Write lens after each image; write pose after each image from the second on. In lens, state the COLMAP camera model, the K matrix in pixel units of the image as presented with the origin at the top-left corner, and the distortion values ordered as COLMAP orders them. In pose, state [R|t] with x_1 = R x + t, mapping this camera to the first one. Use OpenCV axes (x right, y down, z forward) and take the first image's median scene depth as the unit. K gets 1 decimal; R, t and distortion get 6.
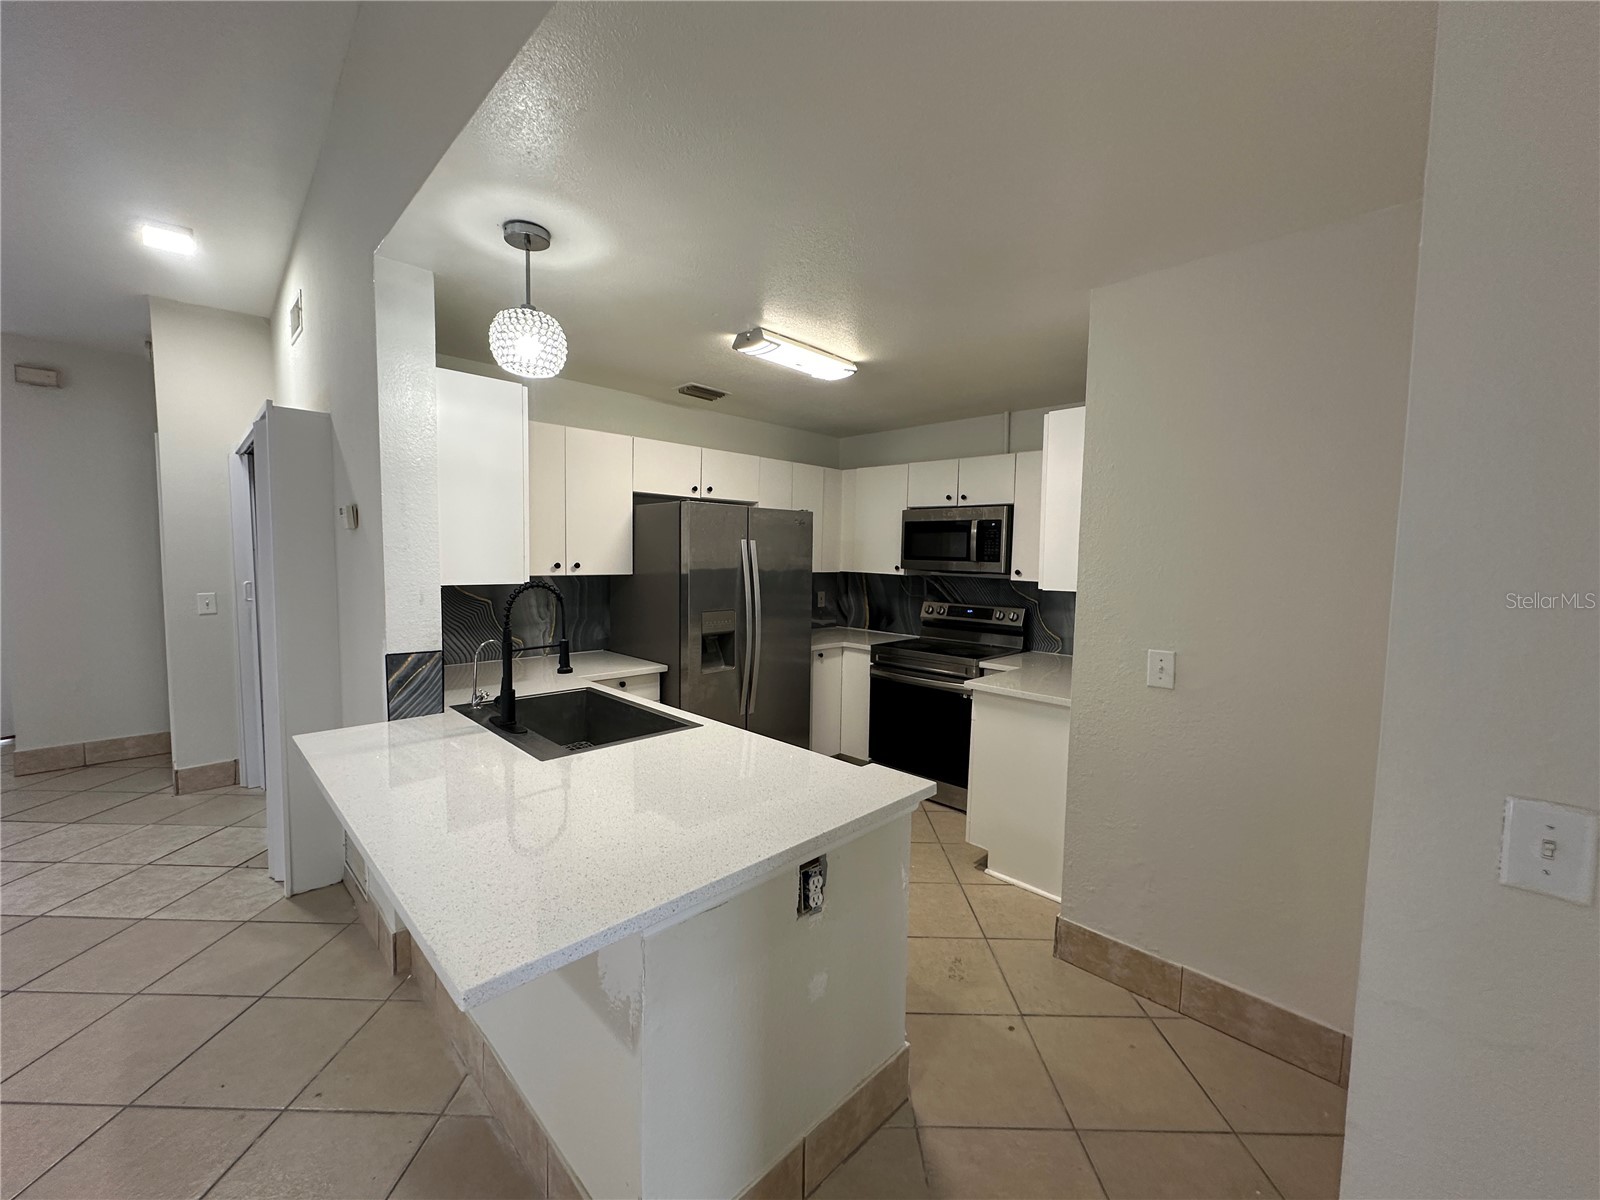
lens RADIAL K [[637.9, 0, 797.3], [0, 637.9, 600.4], [0, 0, 1]] dist [-0.007915, 0.000429]
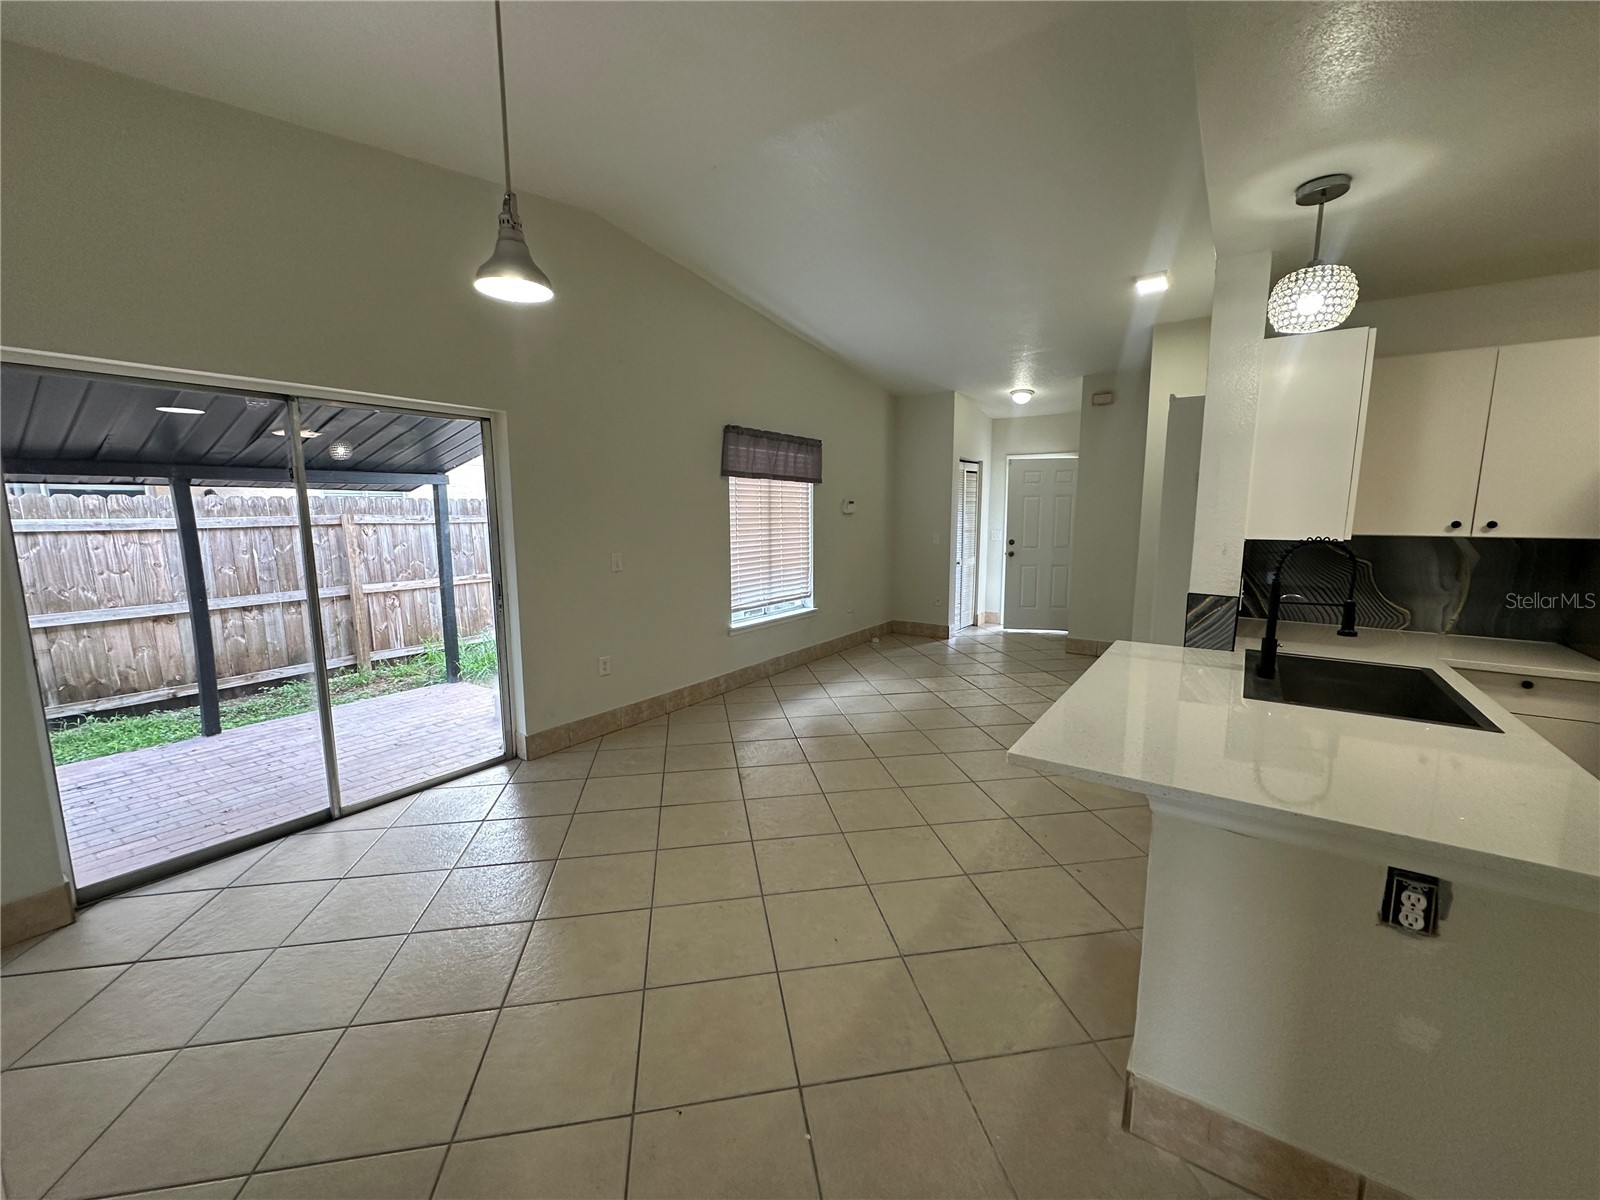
lens RADIAL K [[637.9, 0, 798.0], [0, 637.9, 600.3], [0, 0, 1]] dist [-0.007915, 0.000429]
pose [[0.175817, 0.121780, -0.976861, 0.270051], [-0.064804, 0.991598, 0.111953, 0.005639], [0.982287, 0.043621, 0.182232, 0.016723]]
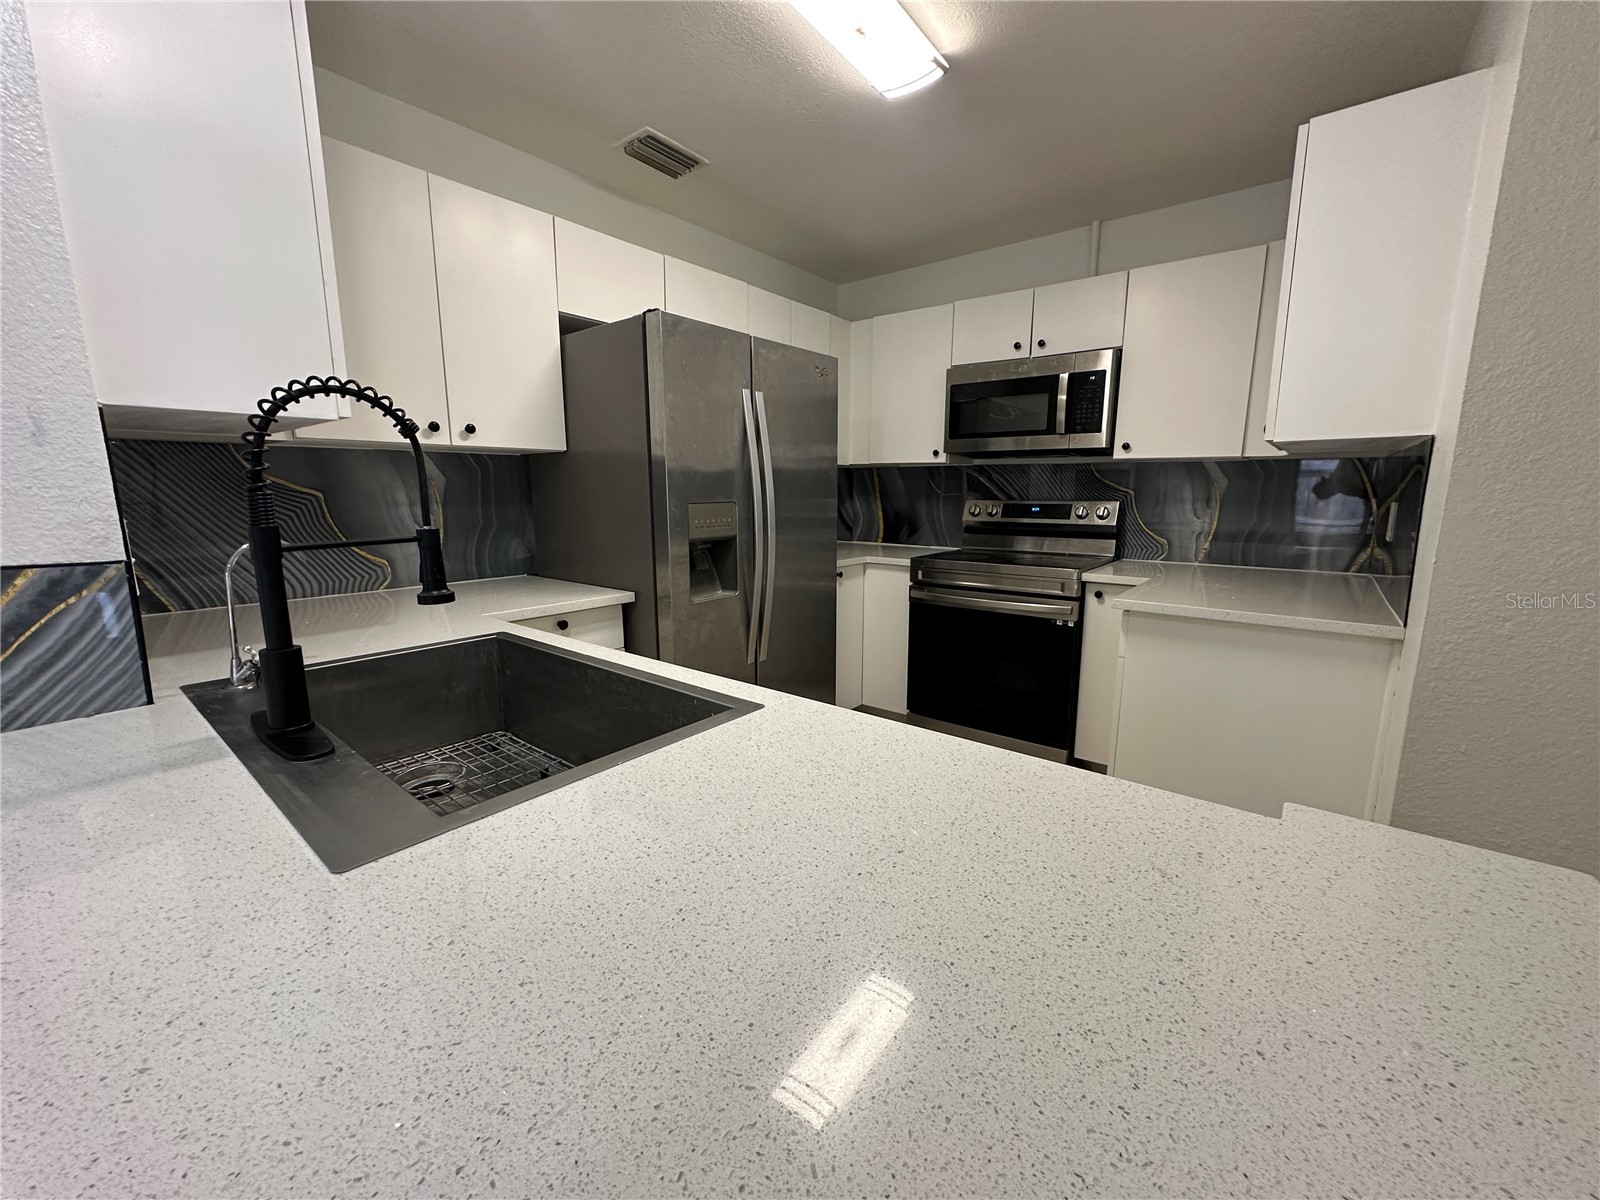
lens RADIAL K [[637.9, 0, 798.0], [0, 637.9, 603.5], [0, 0, 1]] dist [-0.007915, 0.000429]
pose [[0.994059, -0.037006, 0.102358, -0.105864], [0.025806, 0.993744, 0.108656, 0.047800], [-0.105739, -0.105369, 0.988796, 0.354891]]
